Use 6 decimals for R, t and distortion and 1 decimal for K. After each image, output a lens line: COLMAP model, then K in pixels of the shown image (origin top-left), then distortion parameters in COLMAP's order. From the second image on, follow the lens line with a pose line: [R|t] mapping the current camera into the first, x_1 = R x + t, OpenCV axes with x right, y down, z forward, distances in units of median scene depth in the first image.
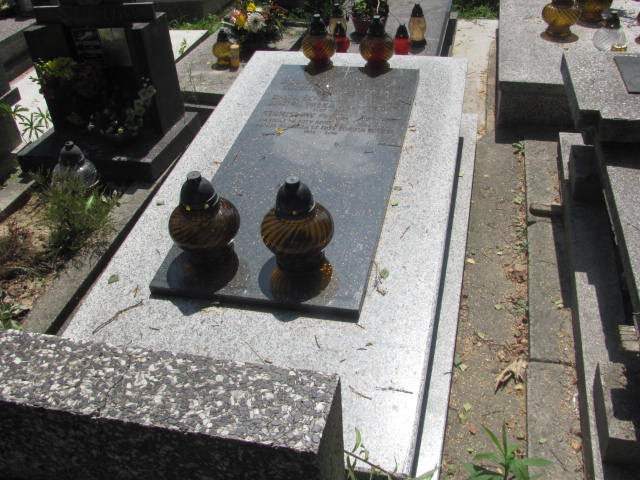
lens RADIAL K [[676.5, 0, 320.0], [0, 676.5, 240.0], [0, 0, 1]] dist [-0.120116, 0.013781]
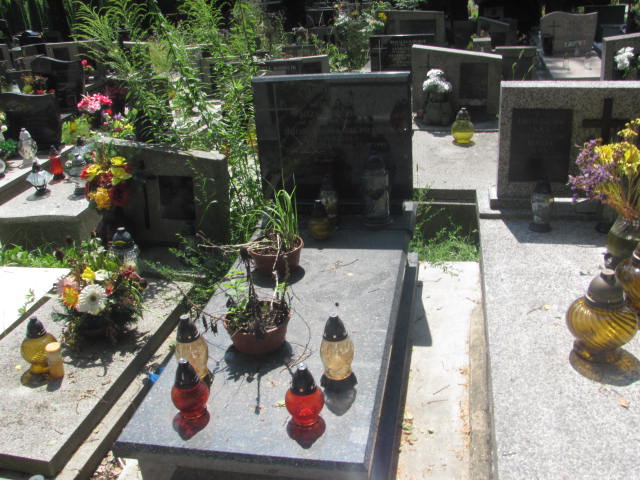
lens RADIAL K [[676.5, 0, 320.0], [0, 676.5, 240.0], [0, 0, 1]] dist [-0.120116, 0.013781]
pose [[0.998830, -0.033480, 0.034902, 0.095783], [0.039905, 0.978231, -0.203648, -0.245856], [-0.027325, 0.204802, 0.978422, 0.371870]]
